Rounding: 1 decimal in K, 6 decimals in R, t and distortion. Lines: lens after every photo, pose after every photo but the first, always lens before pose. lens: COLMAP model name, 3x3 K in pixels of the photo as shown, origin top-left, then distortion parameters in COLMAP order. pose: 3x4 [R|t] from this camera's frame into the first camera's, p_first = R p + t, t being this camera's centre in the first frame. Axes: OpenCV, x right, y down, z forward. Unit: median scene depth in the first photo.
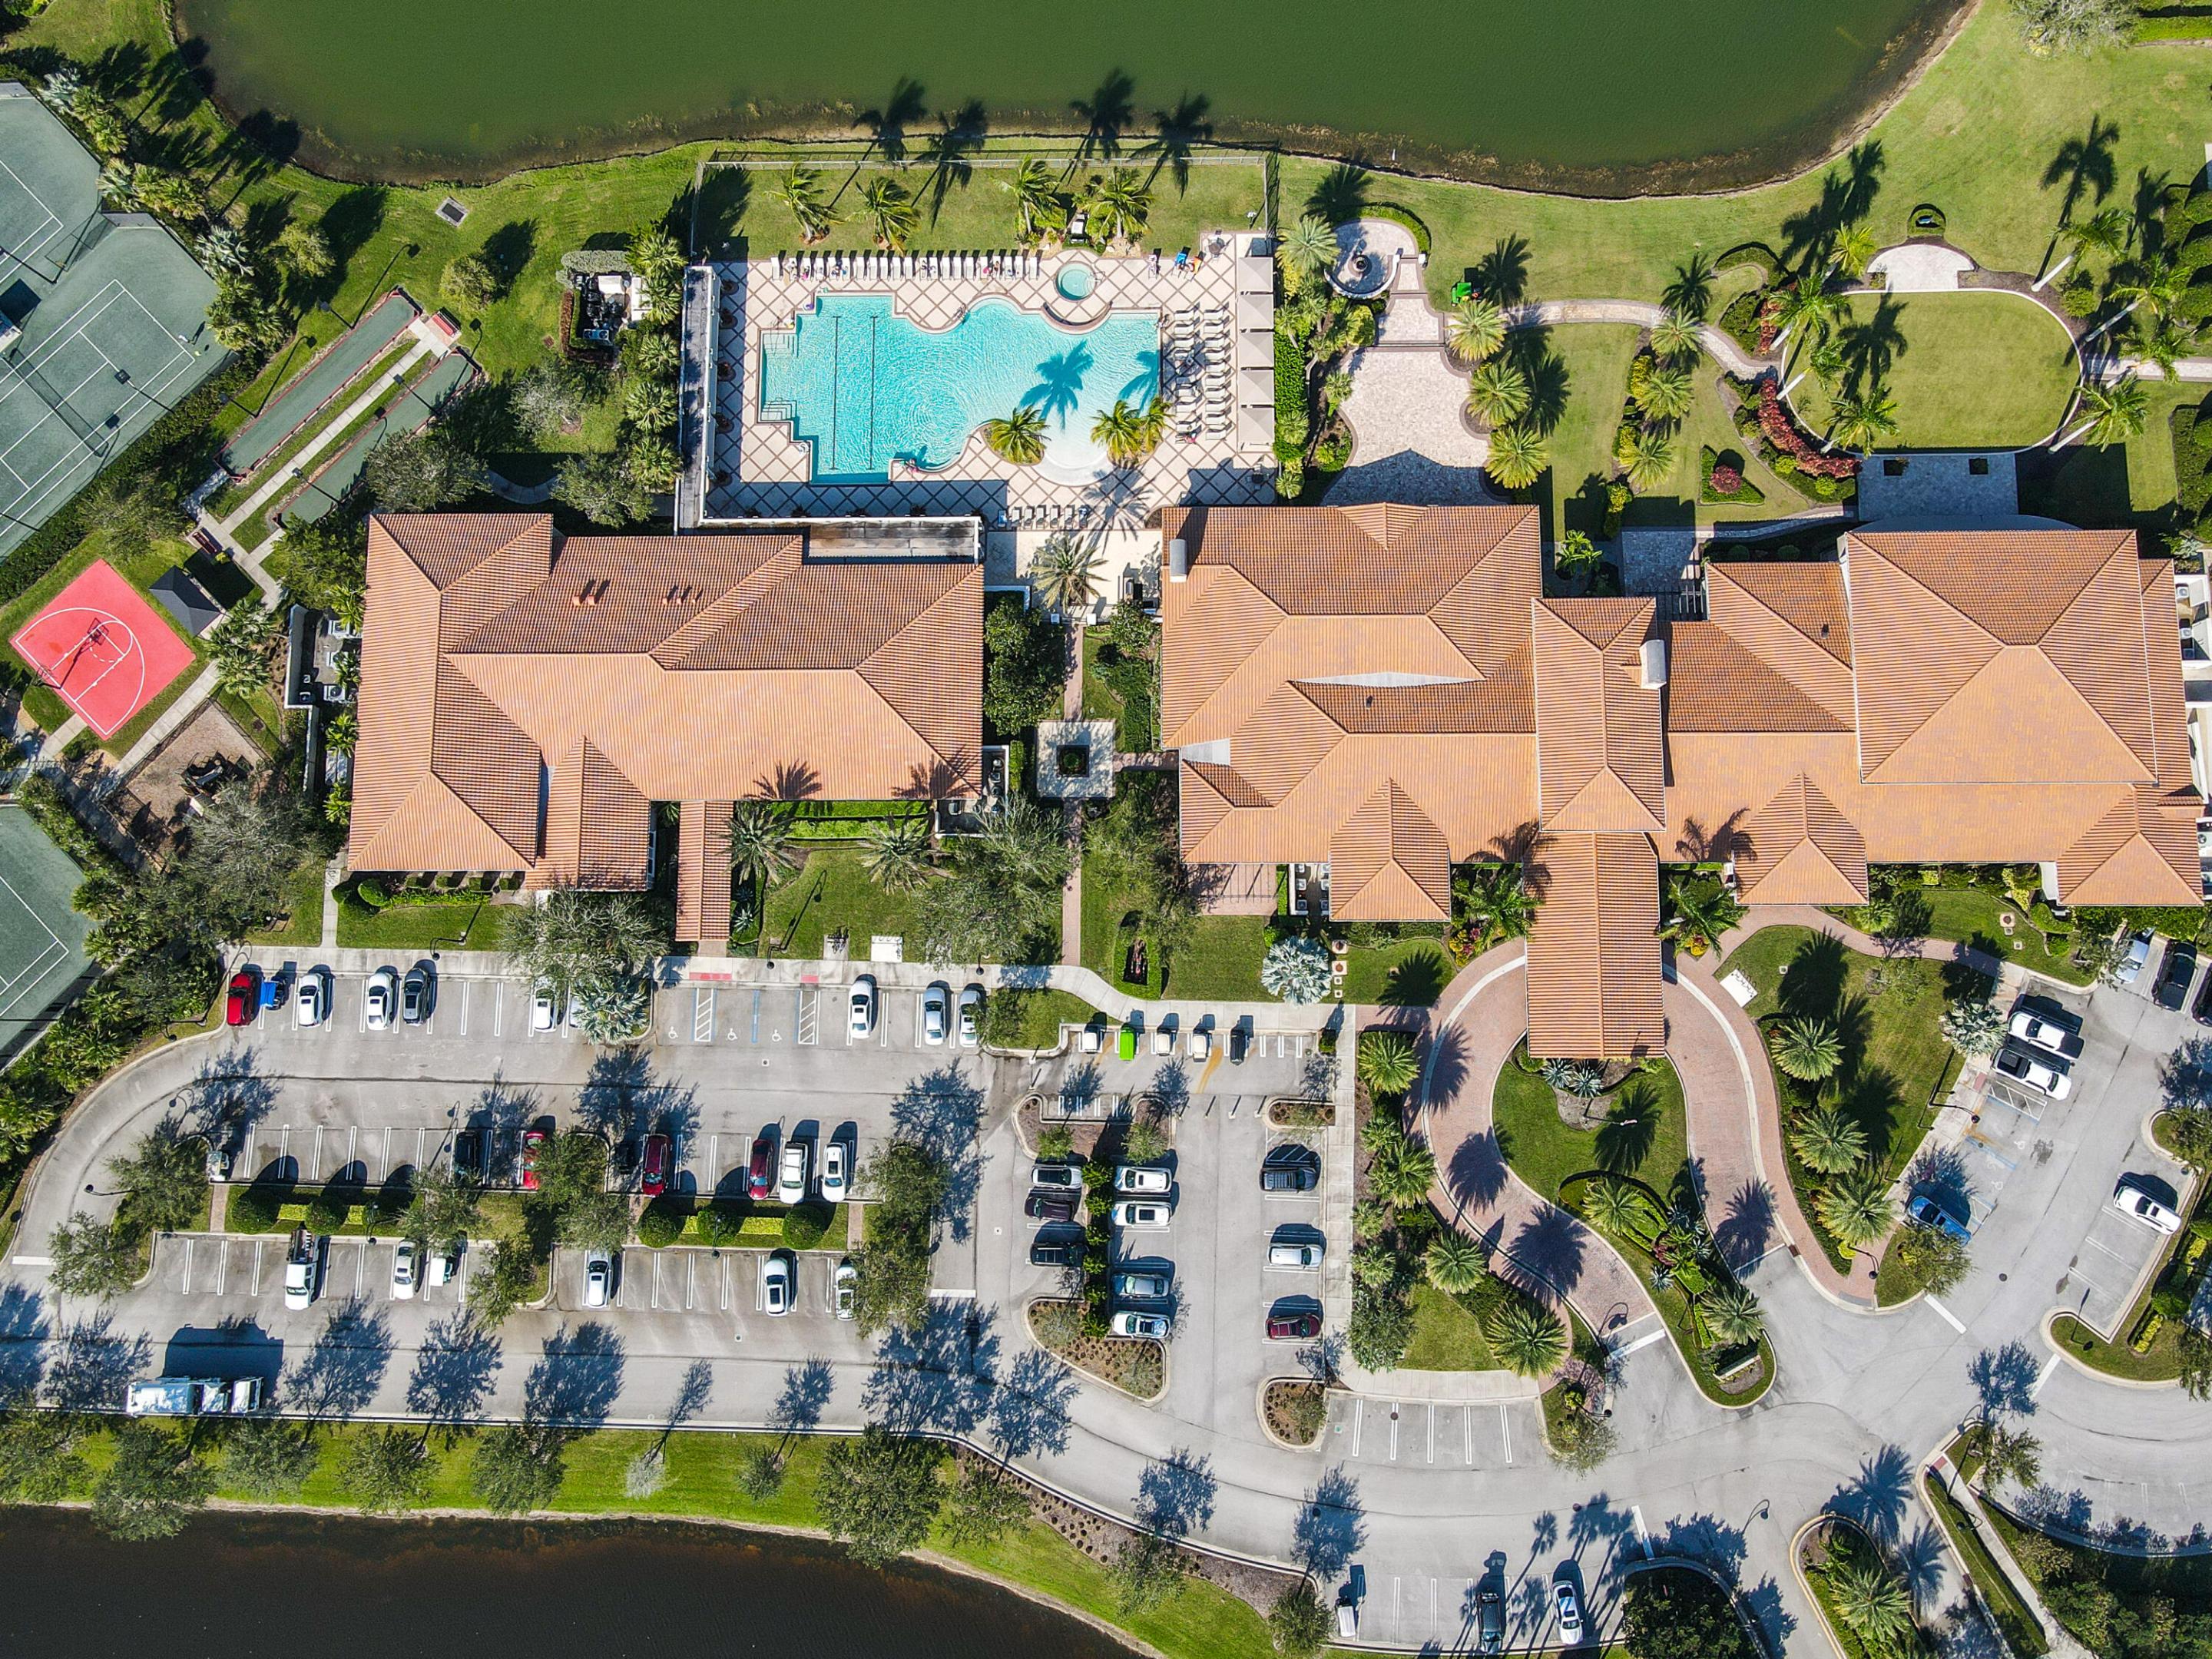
lens RADIAL K [[1595.2, 0, 1106.0], [0, 1595.2, 829.5], [0, 0, 1]] dist [0.017429, -0.002764]
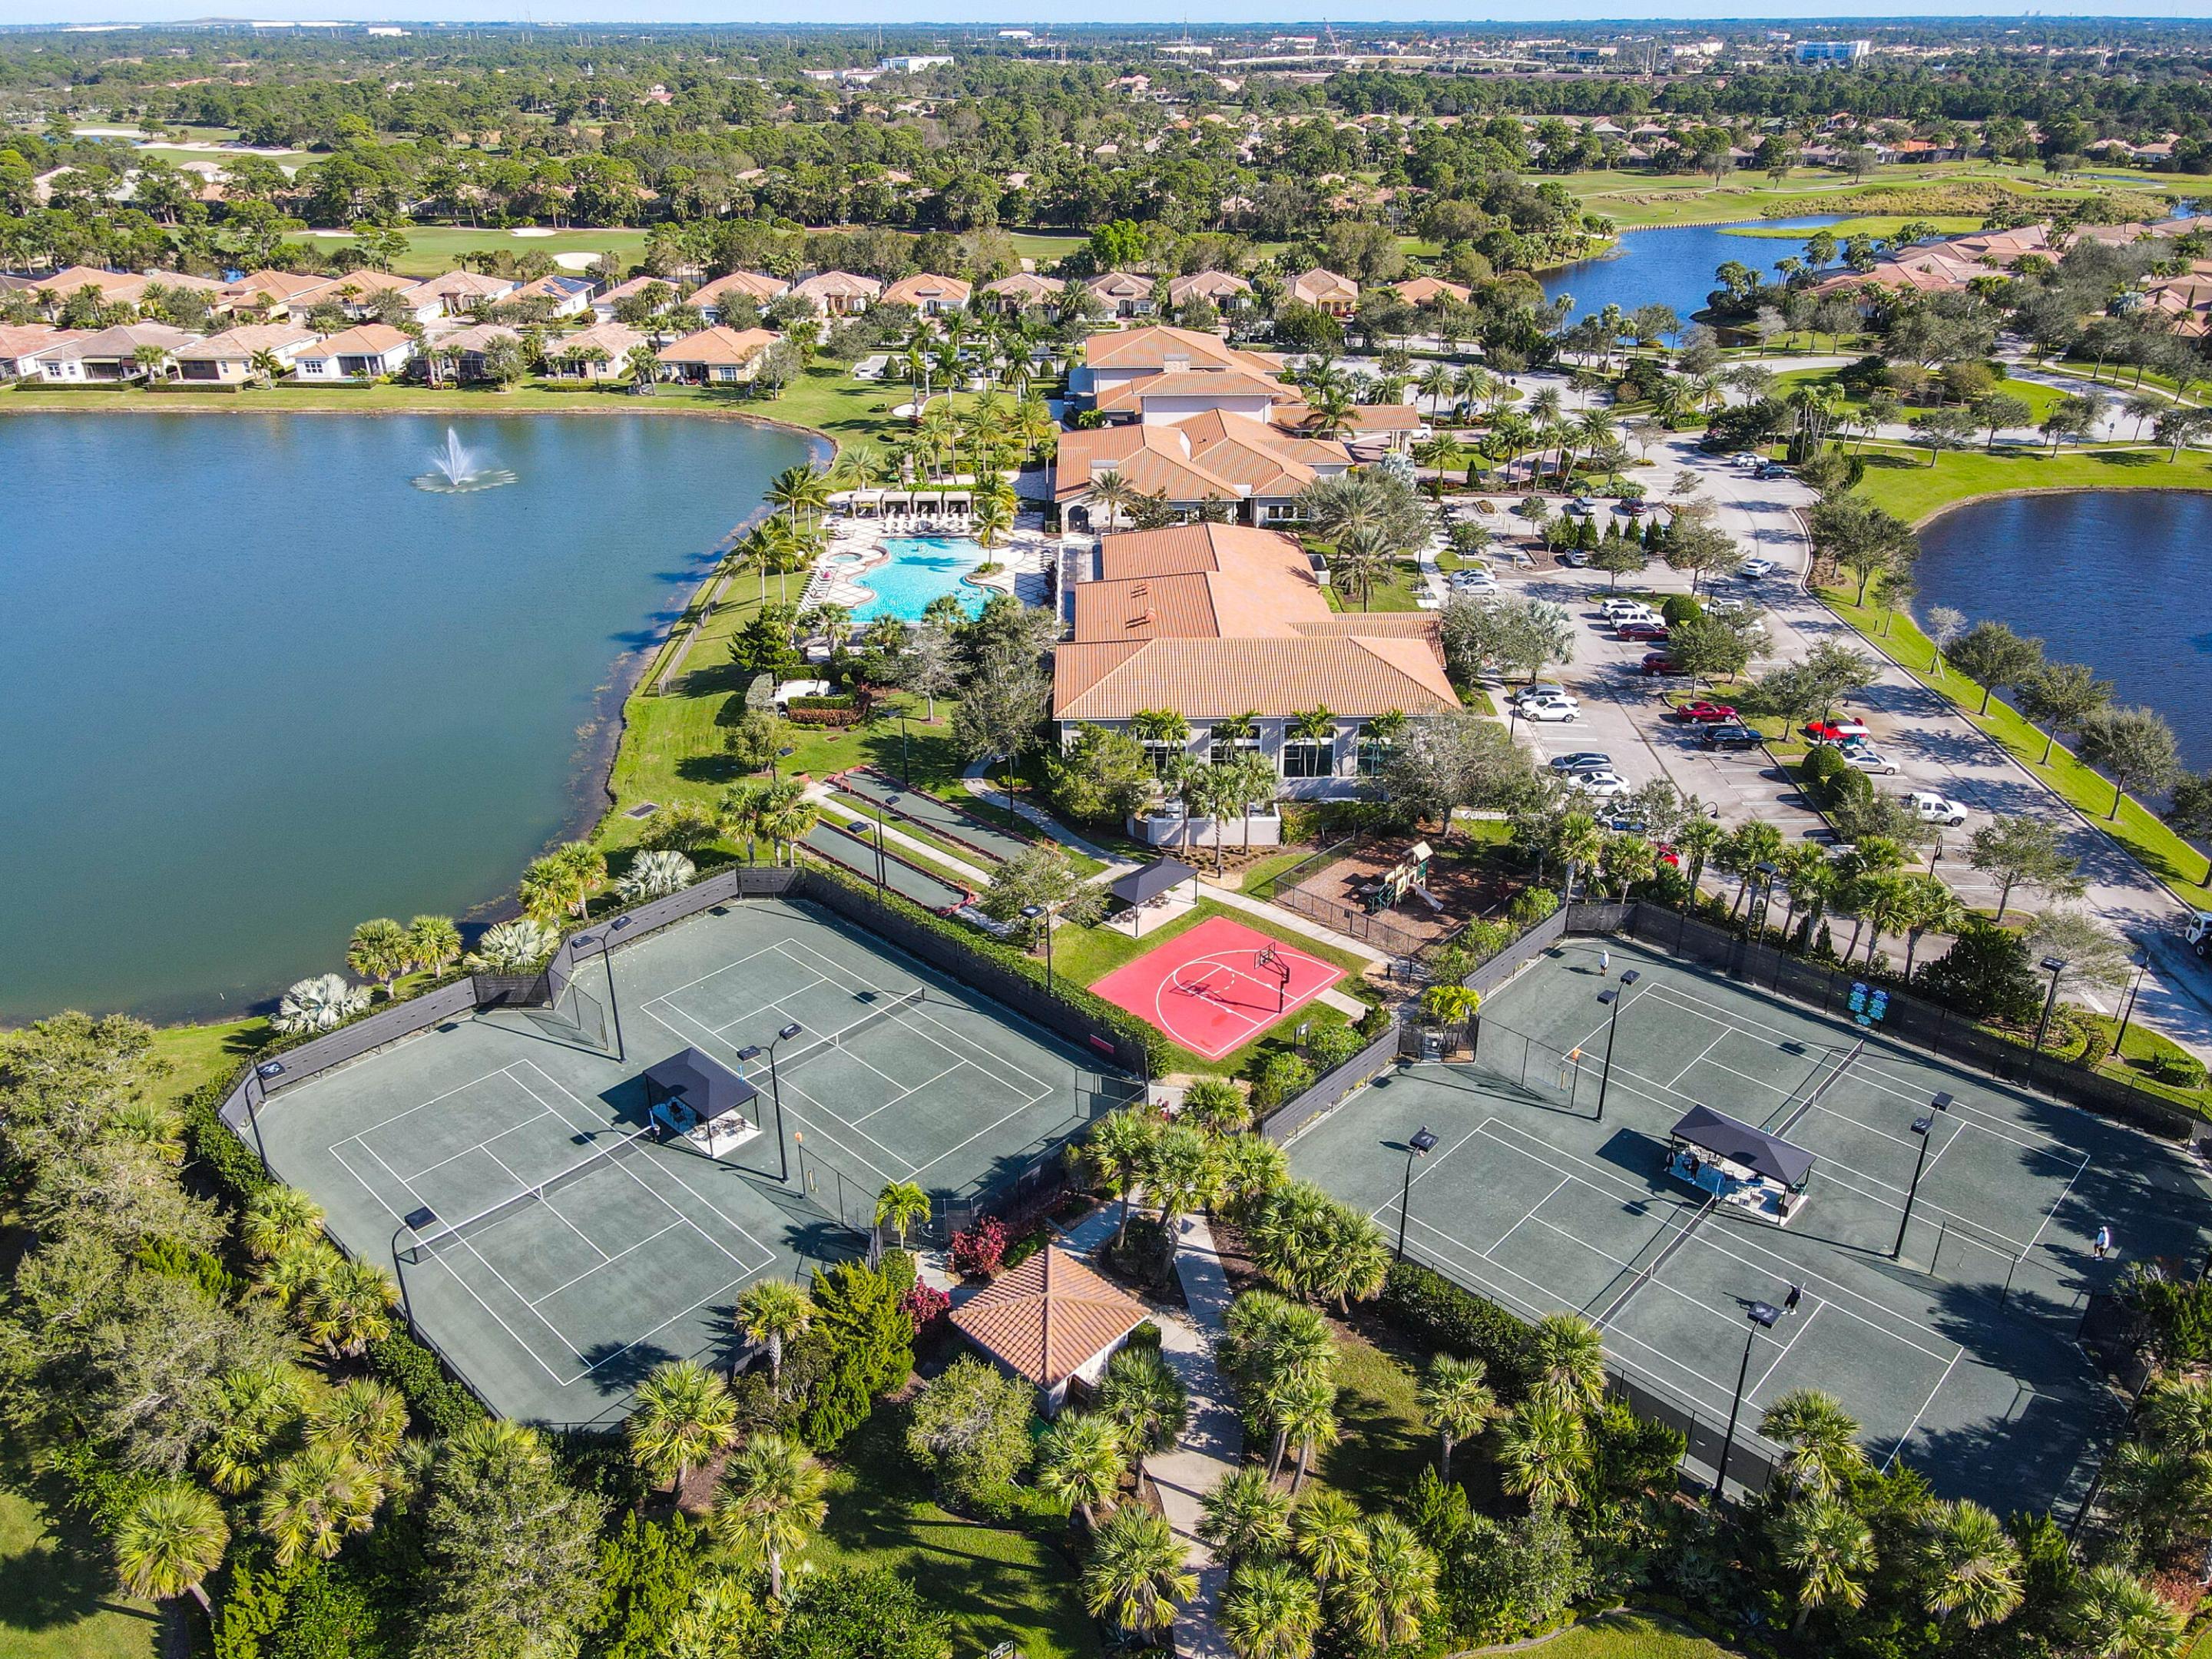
lens RADIAL K [[1595.2, 0, 1106.0], [0, 1595.2, 829.5], [0, 0, 1]] dist [0.017429, -0.002764]
pose [[-0.012010, -0.445094, 0.895403, -1.193457], [0.991075, 0.113596, 0.069760, -0.212158], [-0.132763, 0.888250, 0.439758, 0.636976]]
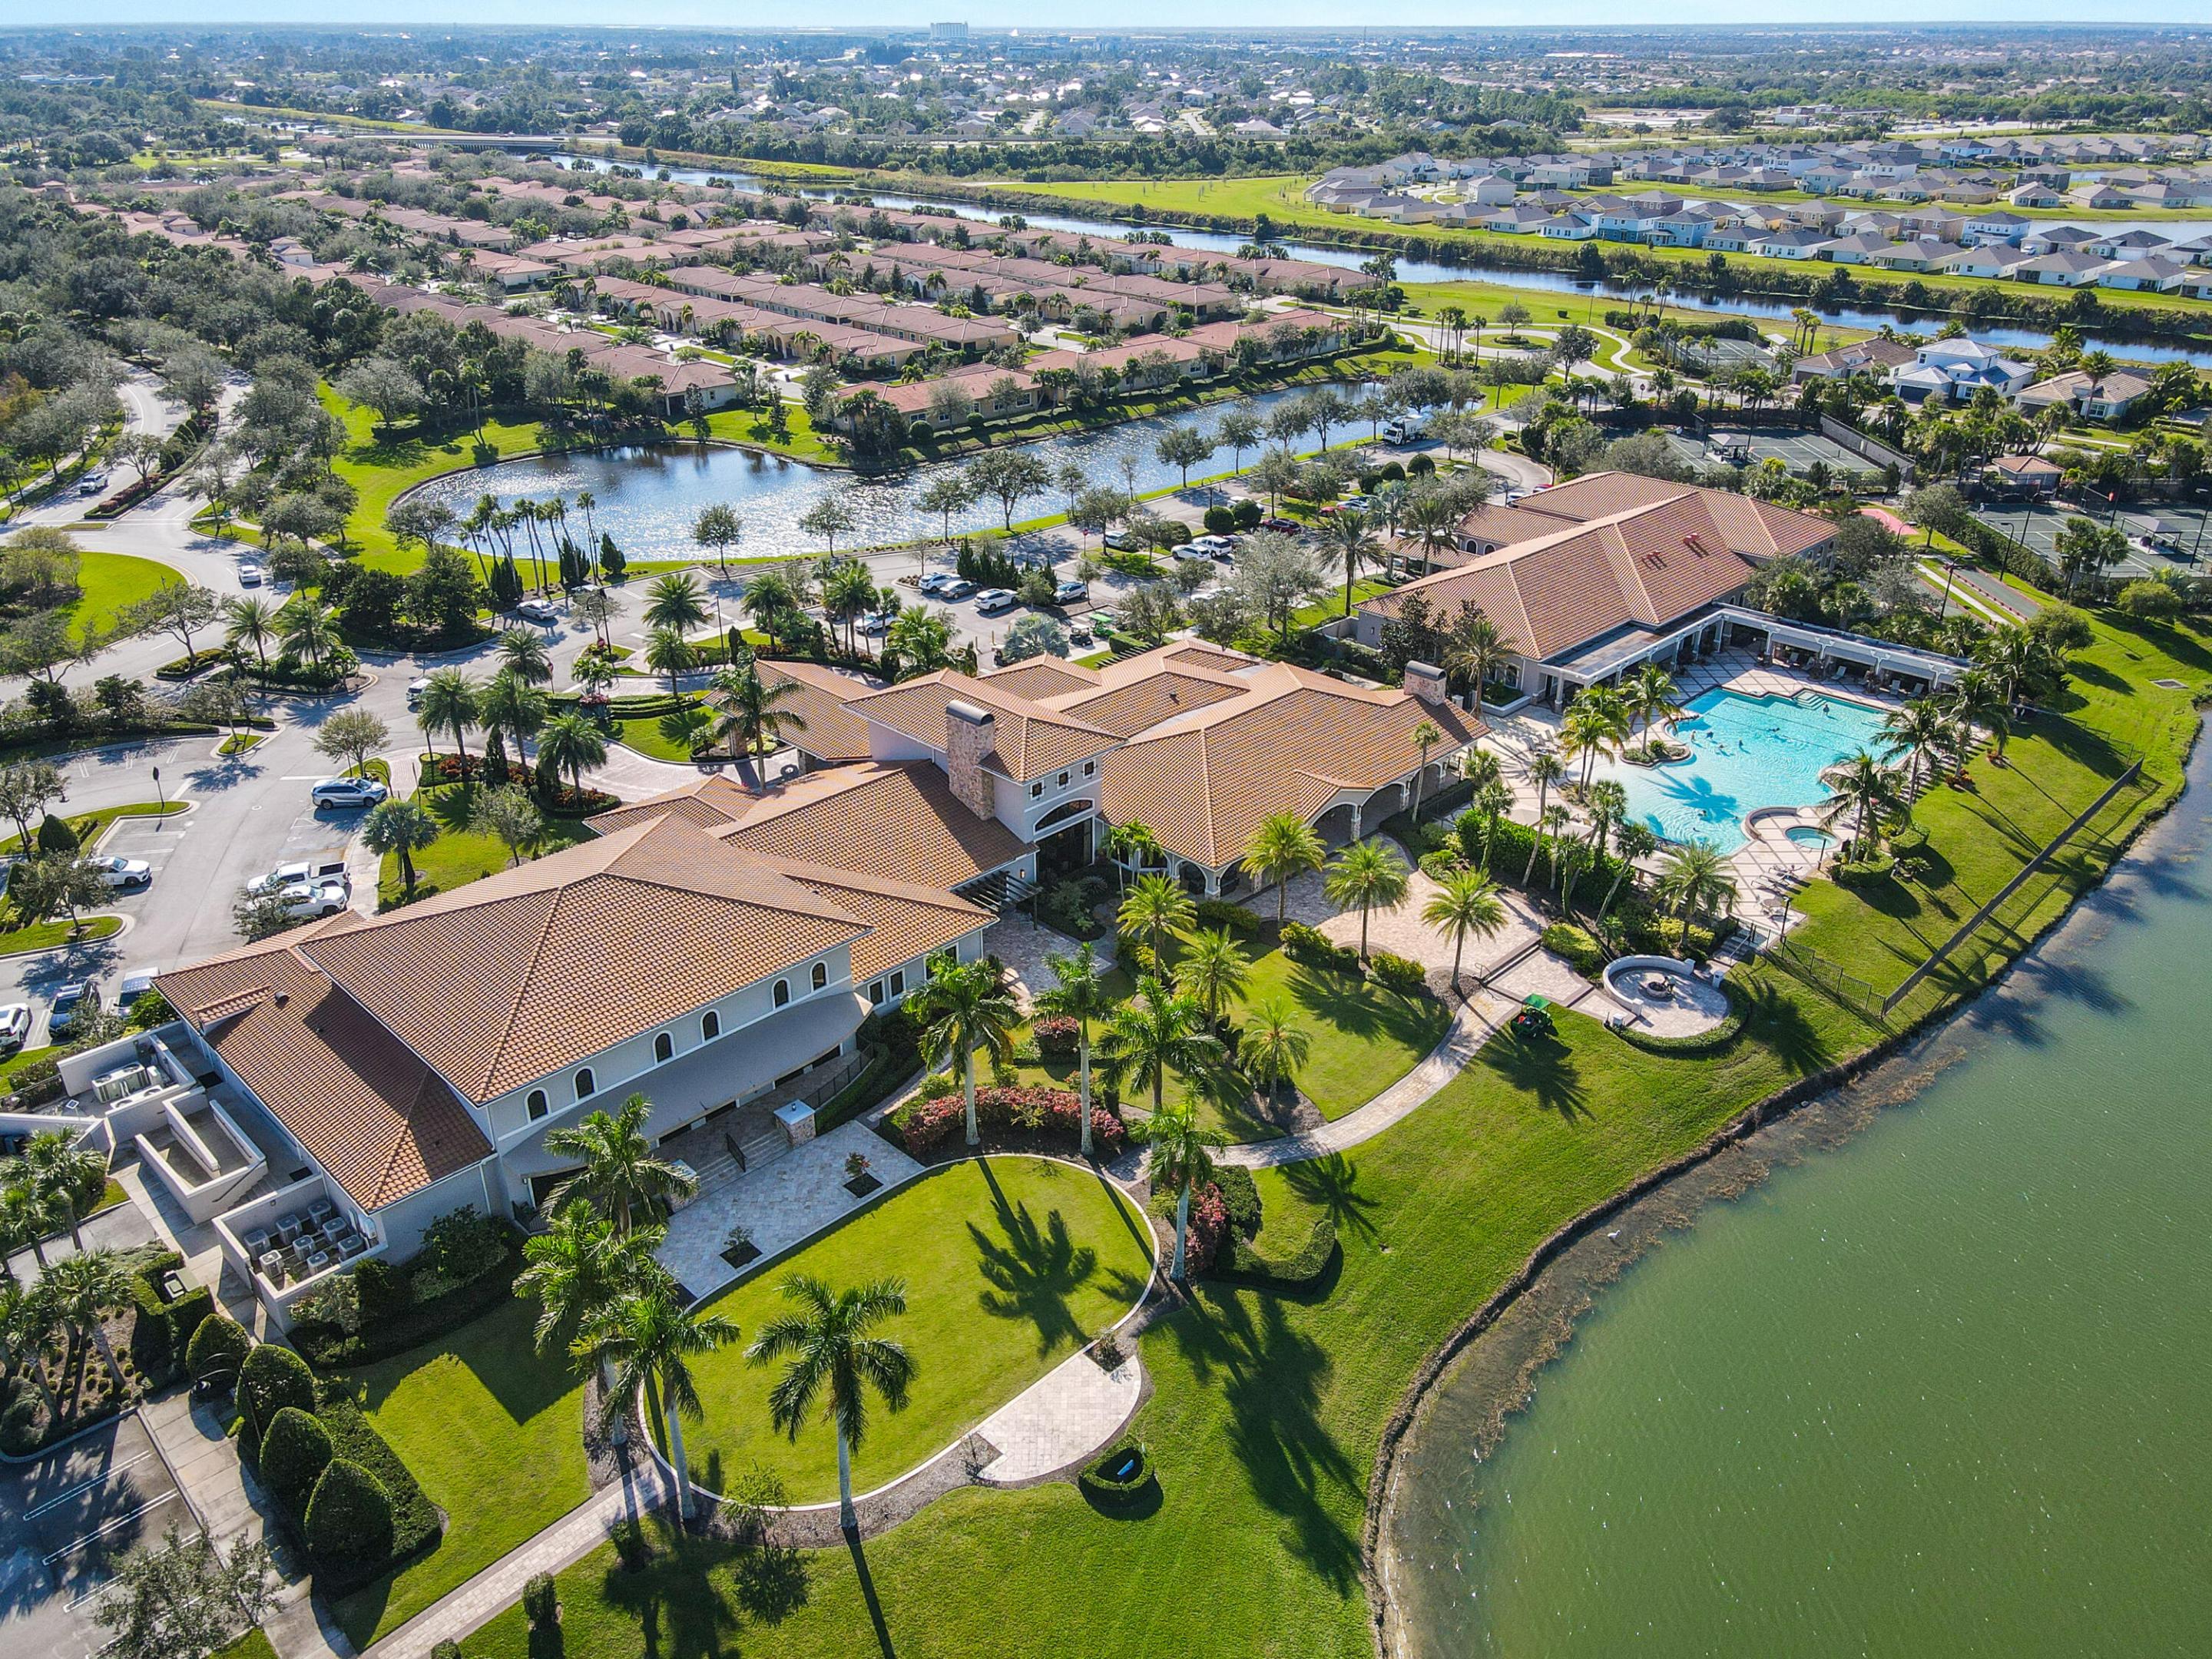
lens RADIAL K [[1634.4, 0, 1106.0], [0, 1634.4, 829.5], [0, 0, 1]] dist [0.027536, -0.008592]
pose [[-0.705336, 0.324449, -0.630265, 0.754684], [-0.700511, -0.182861, 0.689816, -0.667633], [0.108560, 0.928060, 0.356259, 0.672502]]
